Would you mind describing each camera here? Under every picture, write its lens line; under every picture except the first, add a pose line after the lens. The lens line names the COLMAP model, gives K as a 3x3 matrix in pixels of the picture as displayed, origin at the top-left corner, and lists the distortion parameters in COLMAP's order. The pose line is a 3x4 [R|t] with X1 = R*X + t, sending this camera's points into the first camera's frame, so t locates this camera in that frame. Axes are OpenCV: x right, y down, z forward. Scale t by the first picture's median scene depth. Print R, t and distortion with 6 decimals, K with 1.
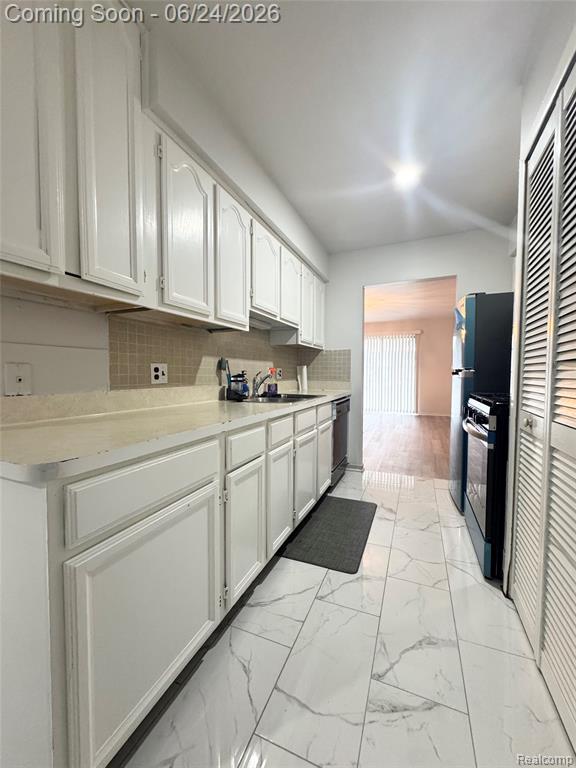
lens RADIAL K [[307.6, 0, 287.0], [0, 307.6, 388.0], [0, 0, 1]] dist [-0.001954, -0.000142]
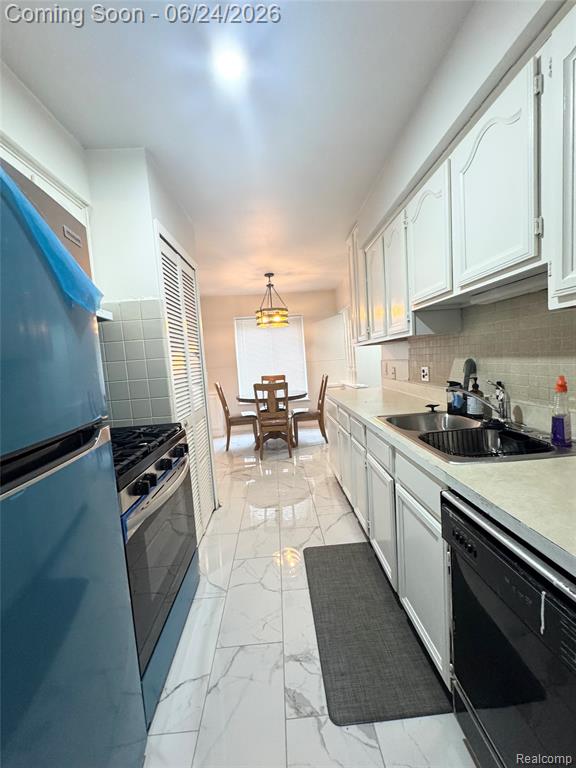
lens RADIAL K [[307.6, 0, 288.0], [0, 307.6, 383.2], [0, 0, 1]] dist [-0.001954, -0.000142]
pose [[-0.901036, 0.086433, -0.425046, 0.706433], [0.039277, 0.992177, 0.118496, -0.186621], [0.431963, 0.090074, -0.897382, 1.912848]]
